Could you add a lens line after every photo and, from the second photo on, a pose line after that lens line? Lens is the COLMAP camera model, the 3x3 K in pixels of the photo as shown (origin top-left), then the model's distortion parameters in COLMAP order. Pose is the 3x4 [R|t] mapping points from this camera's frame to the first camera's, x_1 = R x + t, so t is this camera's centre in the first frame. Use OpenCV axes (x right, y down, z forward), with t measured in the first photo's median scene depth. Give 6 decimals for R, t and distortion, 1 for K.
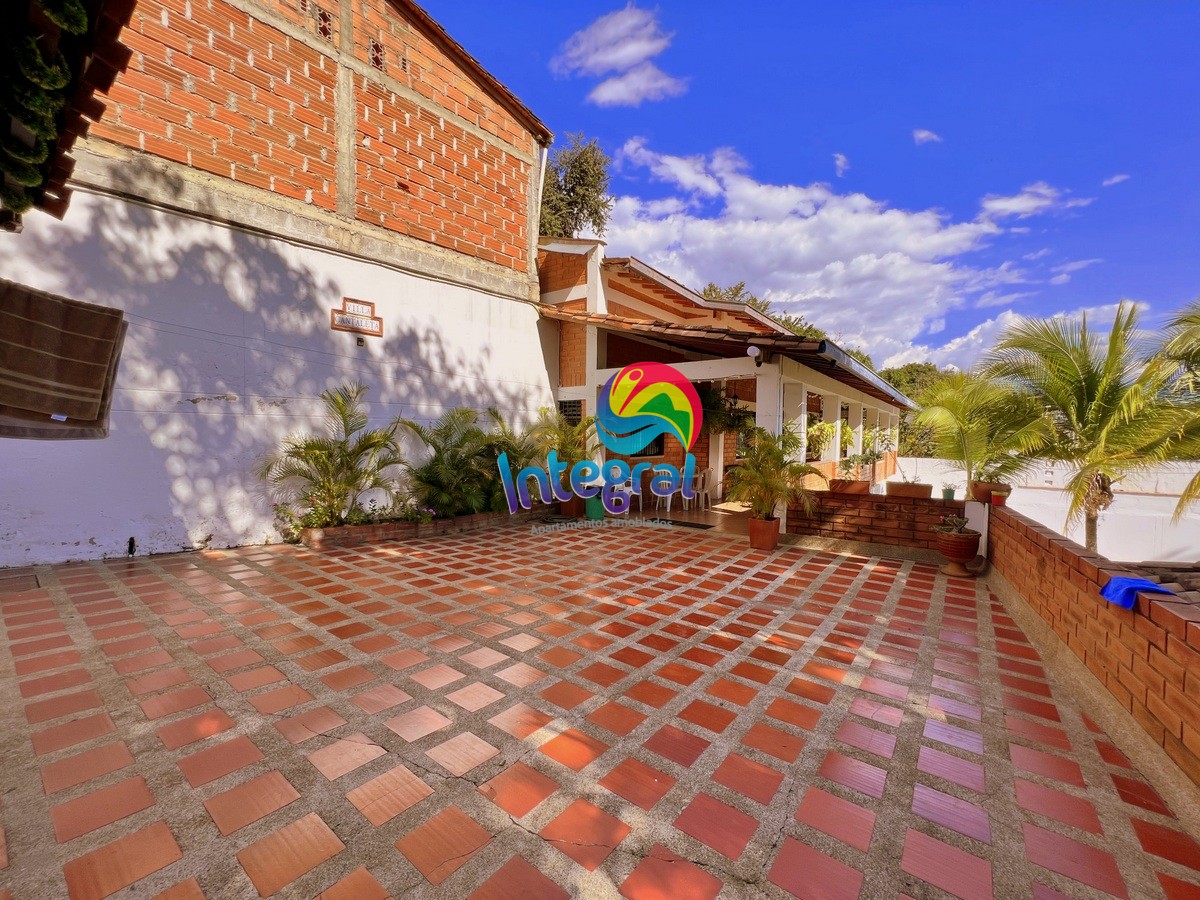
lens RADIAL K [[481.7, 0, 595.3], [0, 481.7, 448.7], [0, 0, 1]] dist [-0.003549, 0.001022]
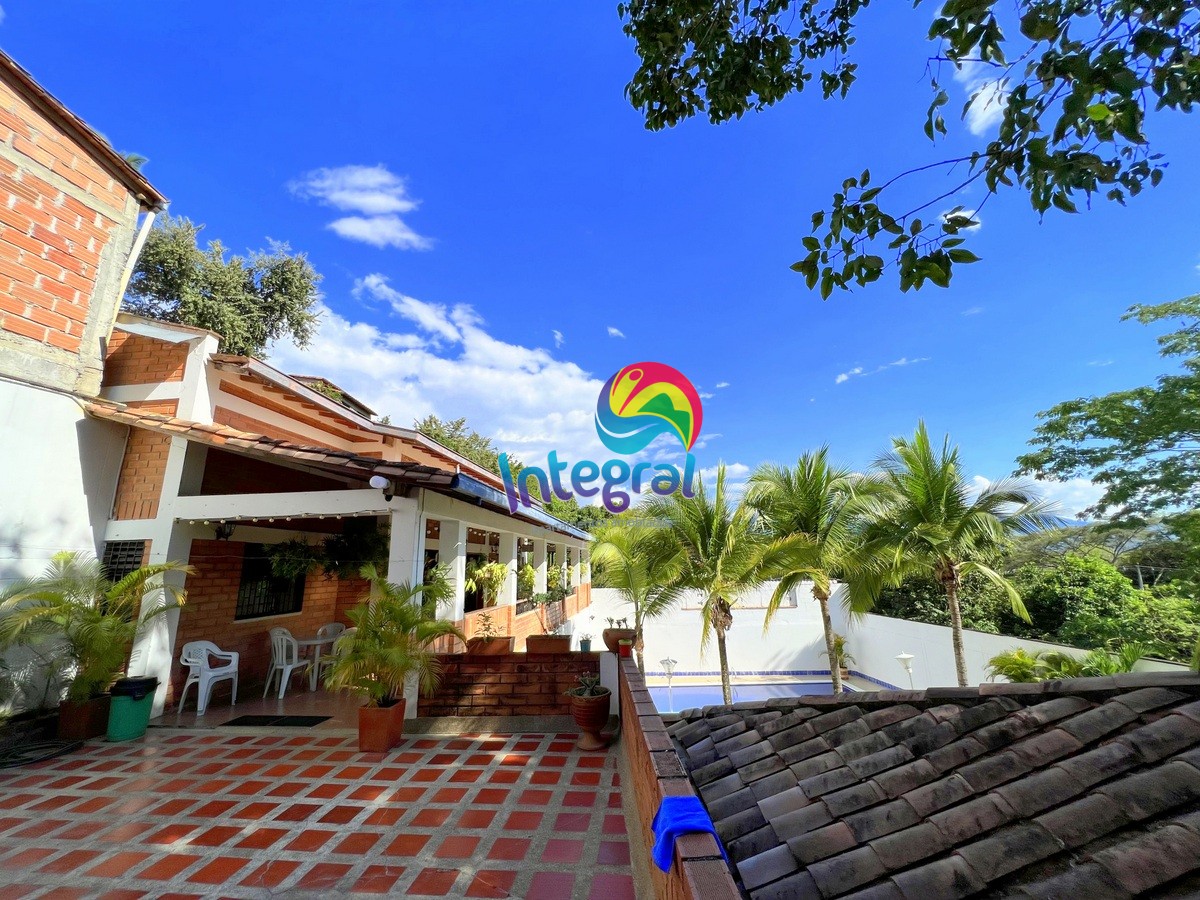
lens RADIAL K [[481.7, 0, 596.7], [0, 481.7, 451.5], [0, 0, 1]] dist [-0.003549, 0.001022]
pose [[0.859878, 0.085412, 0.503303, 0.167581], [0.049693, 0.967218, -0.249038, -0.022559], [-0.508075, 0.239153, 0.827445, 0.090166]]
